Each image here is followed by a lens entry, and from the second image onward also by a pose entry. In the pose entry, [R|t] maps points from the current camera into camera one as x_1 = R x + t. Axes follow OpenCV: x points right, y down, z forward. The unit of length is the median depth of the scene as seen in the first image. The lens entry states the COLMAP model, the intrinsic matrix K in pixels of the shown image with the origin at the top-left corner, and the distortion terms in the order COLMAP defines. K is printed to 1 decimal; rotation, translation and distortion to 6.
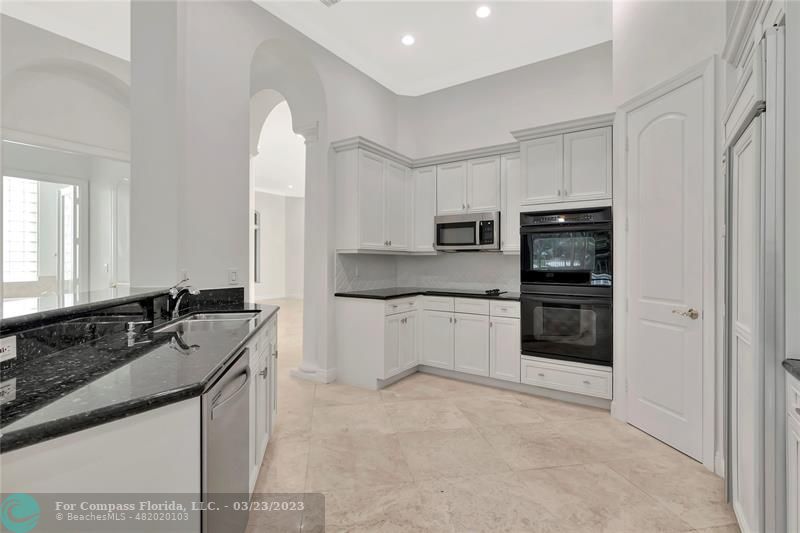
lens RADIAL K [[377.1, 0, 399.4], [0, 377.1, 255.0], [0, 0, 1]] dist [0.002229, -0.001536]
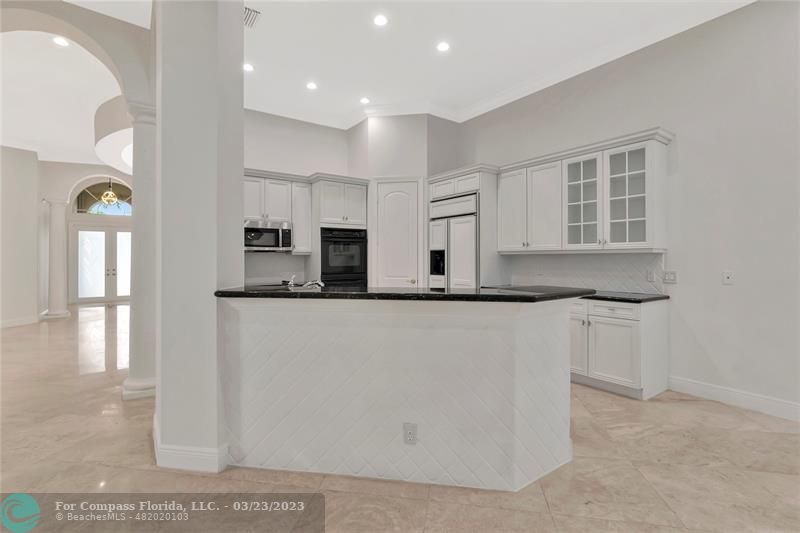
lens RADIAL K [[377.1, 0, 389.8], [0, 377.1, 253.6], [0, 0, 1]] dist [0.002229, -0.001536]
pose [[0.348315, 0.003802, 0.937370, -1.044162], [-0.011129, 0.999938, 0.000080, -0.010764], [-0.937311, -0.010460, 0.348336, 0.224589]]
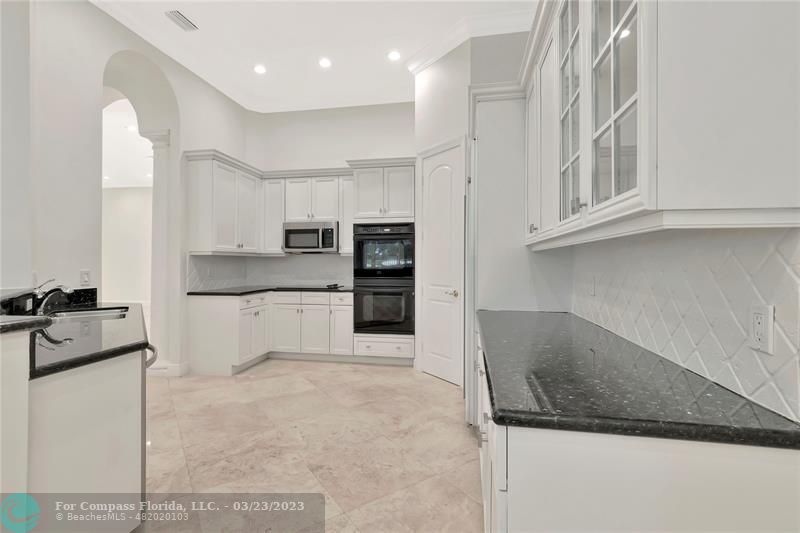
lens RADIAL K [[377.1, 0, 395.6], [0, 377.1, 254.8], [0, 0, 1]] dist [0.002229, -0.001536]
pose [[0.918695, 0.000387, 0.394968, -0.059846], [-0.000011, 1.000000, -0.000955, -0.004465], [-0.394968, 0.000873, 0.918694, -0.257745]]
